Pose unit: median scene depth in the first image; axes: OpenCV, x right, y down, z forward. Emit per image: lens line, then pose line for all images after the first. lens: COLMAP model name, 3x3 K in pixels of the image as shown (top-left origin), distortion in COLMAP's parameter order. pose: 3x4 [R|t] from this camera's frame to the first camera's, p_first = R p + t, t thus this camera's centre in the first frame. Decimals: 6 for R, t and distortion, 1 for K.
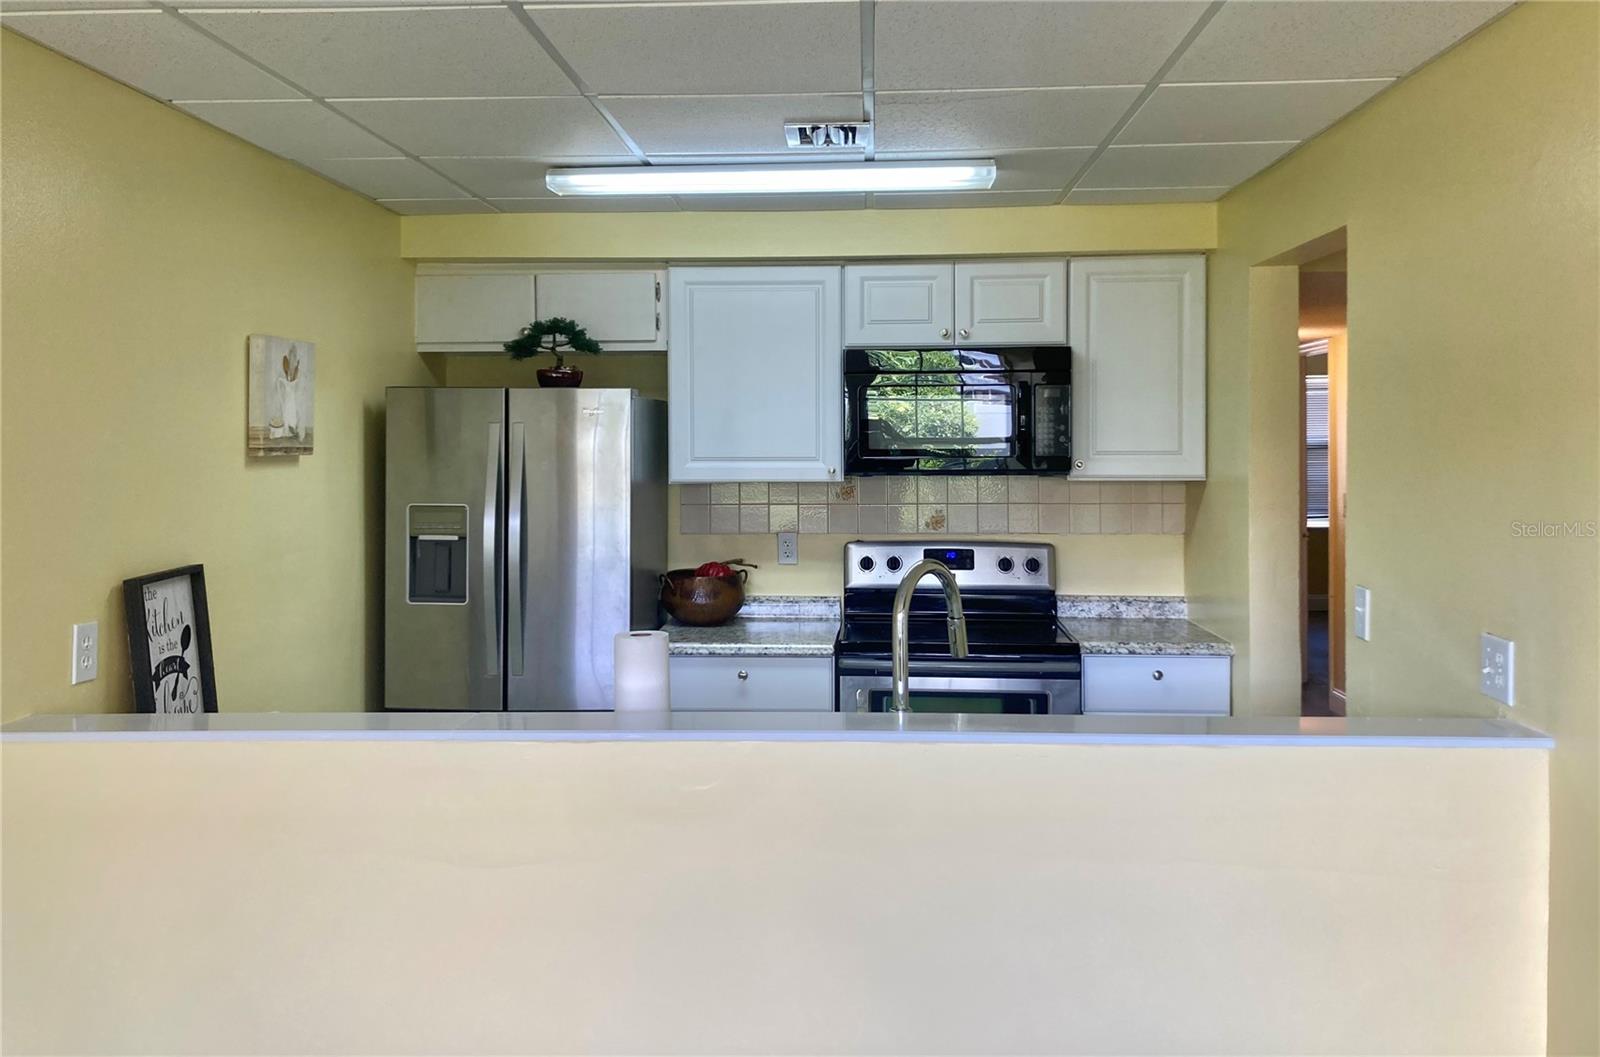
lens RADIAL K [[1324.4, 0, 798.9], [0, 1324.4, 529.5], [0, 0, 1]] dist [0.001485, 0.001299]
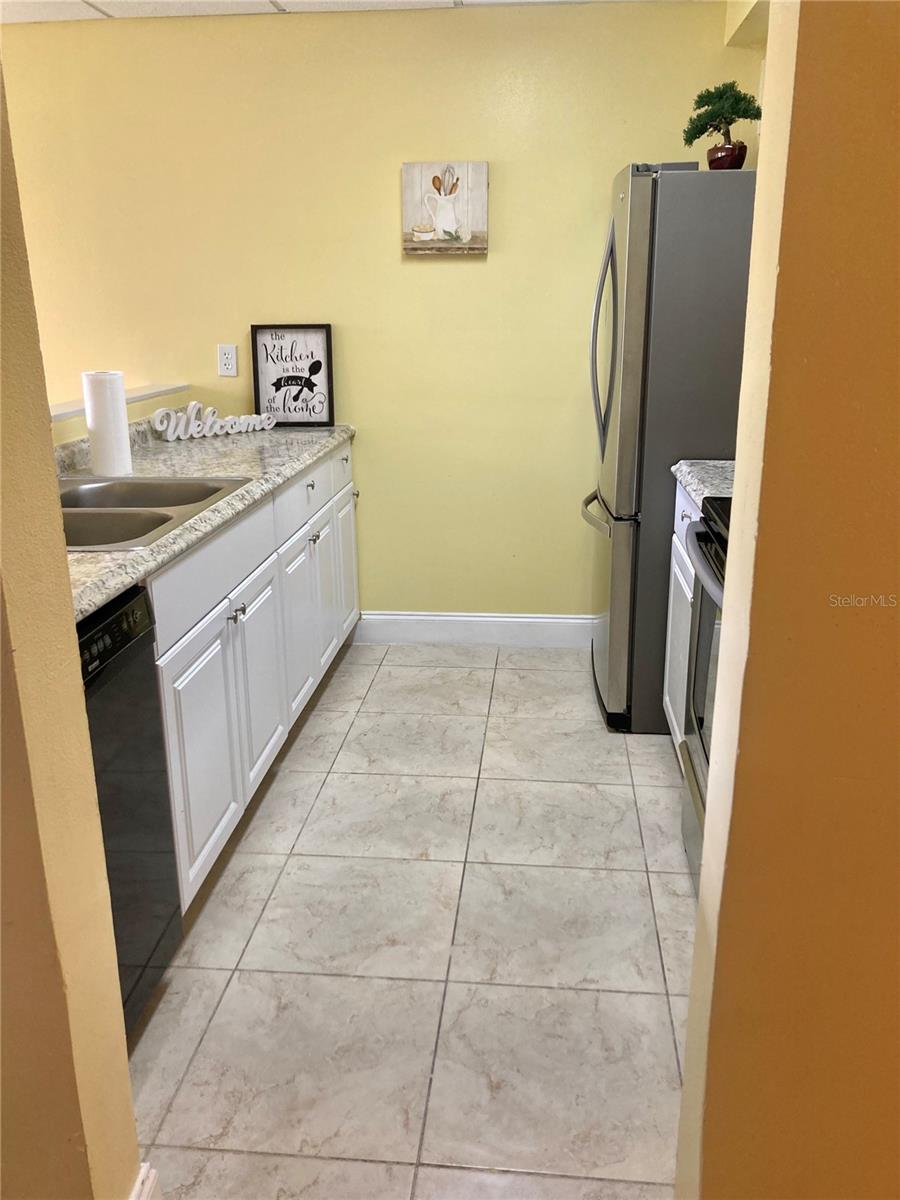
lens RADIAL K [[986.9, 0, 451.2], [0, 986.9, 597.6], [0, 0, 1]] dist [0.055367, -0.011481]
pose [[-0.032219, 0.290666, -0.956282, 0.821618], [-0.066680, 0.954022, 0.292225, -0.019313], [0.997254, 0.073180, -0.011356, 1.203552]]
